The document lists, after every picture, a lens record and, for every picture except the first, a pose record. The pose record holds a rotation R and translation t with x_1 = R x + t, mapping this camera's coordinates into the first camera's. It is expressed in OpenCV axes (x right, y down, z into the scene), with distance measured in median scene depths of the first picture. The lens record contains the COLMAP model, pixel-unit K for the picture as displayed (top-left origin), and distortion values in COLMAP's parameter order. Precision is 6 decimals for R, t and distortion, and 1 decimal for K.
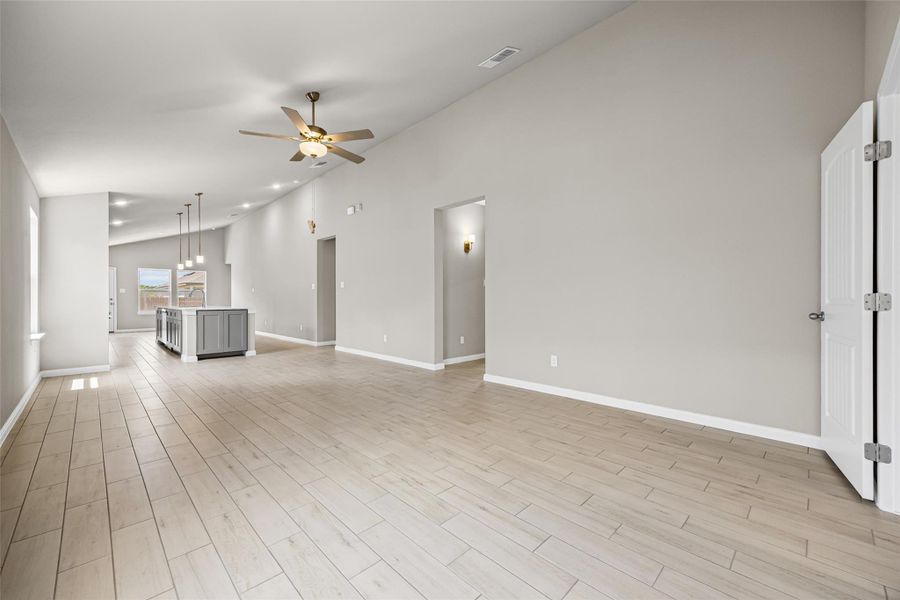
lens RADIAL K [[359.9, 0, 448.6], [0, 359.9, 302.8], [0, 0, 1]] dist [-0.000844, -0.000179]
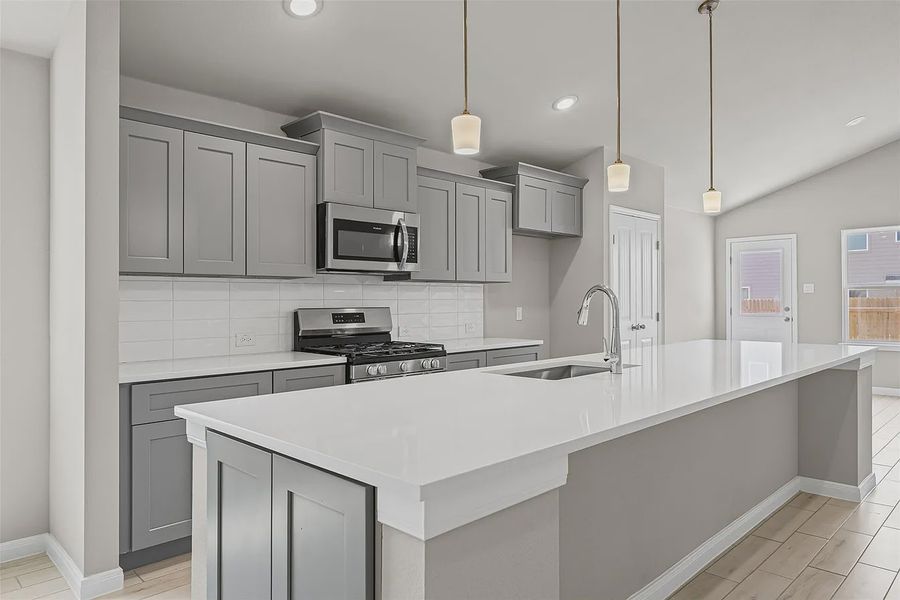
lens RADIAL K [[592.0, 0, 450.0], [0, 592.0, 300.0], [0, 0, 1]] dist [0.003137, 0.000516]
pose [[0.003568, -0.001956, -0.999992, -0.190567], [-0.002010, 0.999996, -0.001963, -0.016452], [0.999992, 0.002017, 0.003564, 0.519848]]
